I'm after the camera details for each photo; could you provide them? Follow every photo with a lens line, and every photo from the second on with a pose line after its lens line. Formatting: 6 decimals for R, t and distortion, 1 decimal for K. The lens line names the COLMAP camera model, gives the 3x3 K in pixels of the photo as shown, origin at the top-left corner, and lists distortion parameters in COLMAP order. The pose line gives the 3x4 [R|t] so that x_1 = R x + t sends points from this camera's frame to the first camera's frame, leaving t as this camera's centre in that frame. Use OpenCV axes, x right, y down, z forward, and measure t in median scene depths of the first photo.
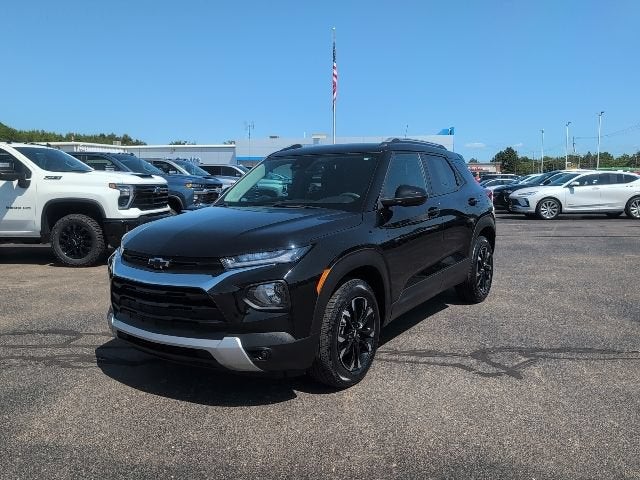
lens RADIAL K [[539.4, 0, 320.0], [0, 539.4, 238.9], [0, 0, 1]] dist [0.020397, -0.027659]
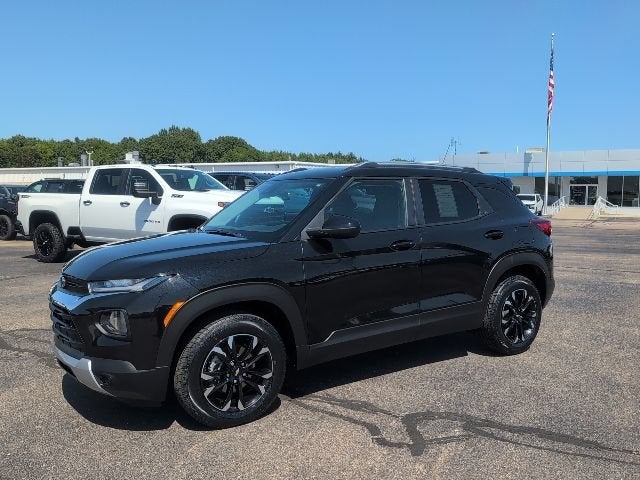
lens RADIAL K [[539.4, 0, 321.5], [0, 539.4, 242.5], [0, 0, 1]] dist [0.020397, -0.027659]
pose [[0.920607, 0.047470, -0.387594, 0.228089], [-0.056439, 0.998337, -0.011782, -0.019363], [0.386390, 0.032722, 0.921755, 0.076212]]
